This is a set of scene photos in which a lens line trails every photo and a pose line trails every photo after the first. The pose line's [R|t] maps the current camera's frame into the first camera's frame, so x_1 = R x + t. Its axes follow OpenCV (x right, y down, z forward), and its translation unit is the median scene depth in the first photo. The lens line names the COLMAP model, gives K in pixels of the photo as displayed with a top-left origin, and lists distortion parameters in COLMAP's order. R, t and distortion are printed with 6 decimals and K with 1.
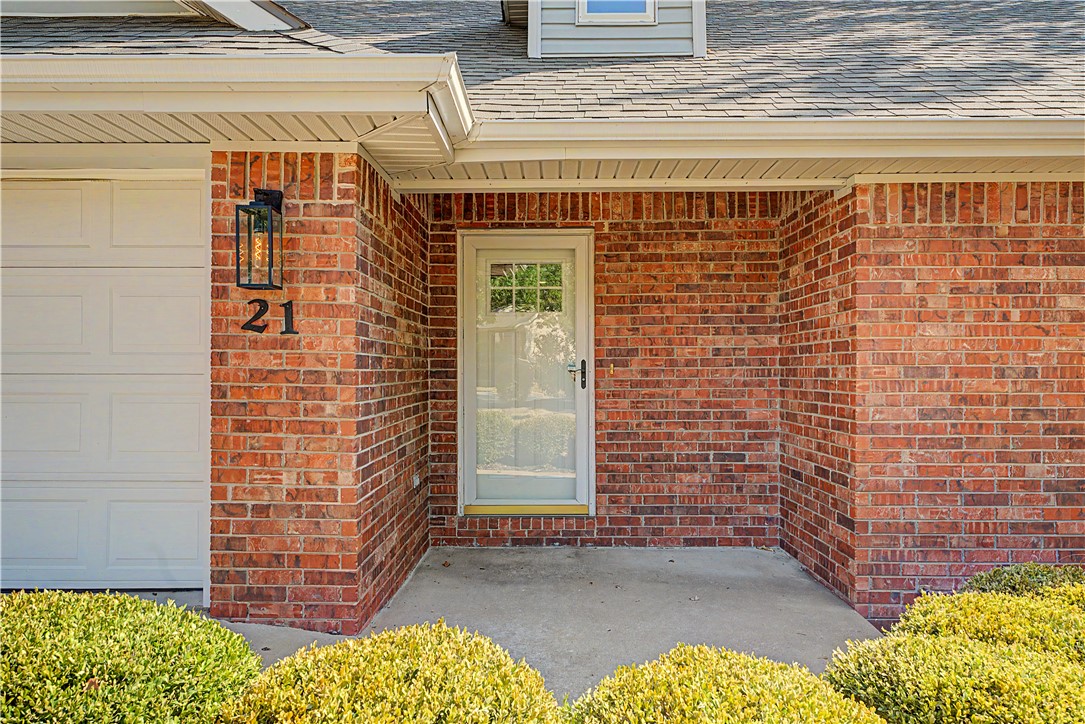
lens RADIAL K [[680.1, 0, 541.8], [0, 680.1, 364.8], [0, 0, 1]] dist [0.005482, 0.000482]
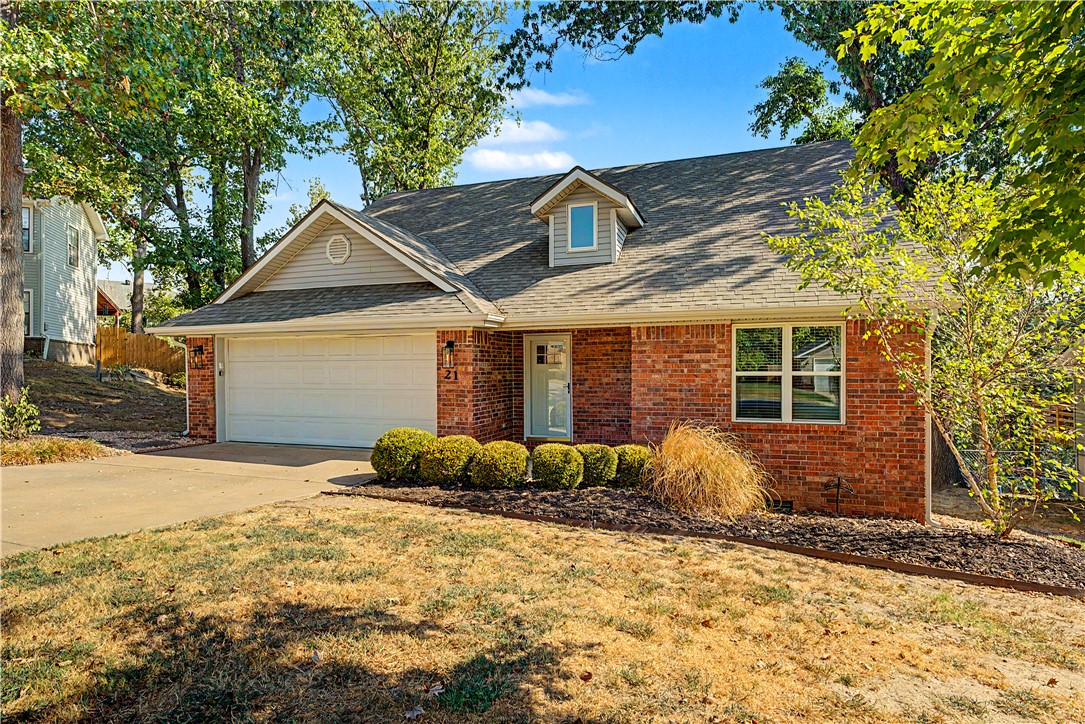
lens RADIAL K [[573.5, 0, 542.2], [0, 573.5, 364.5], [0, 0, 1]] dist [-0.000297, -0.000003]
pose [[0.950966, -0.008690, -0.309174, 0.869842], [0.008809, 0.999961, -0.001012, -0.101649], [0.309171, -0.001761, 0.951005, -1.519901]]
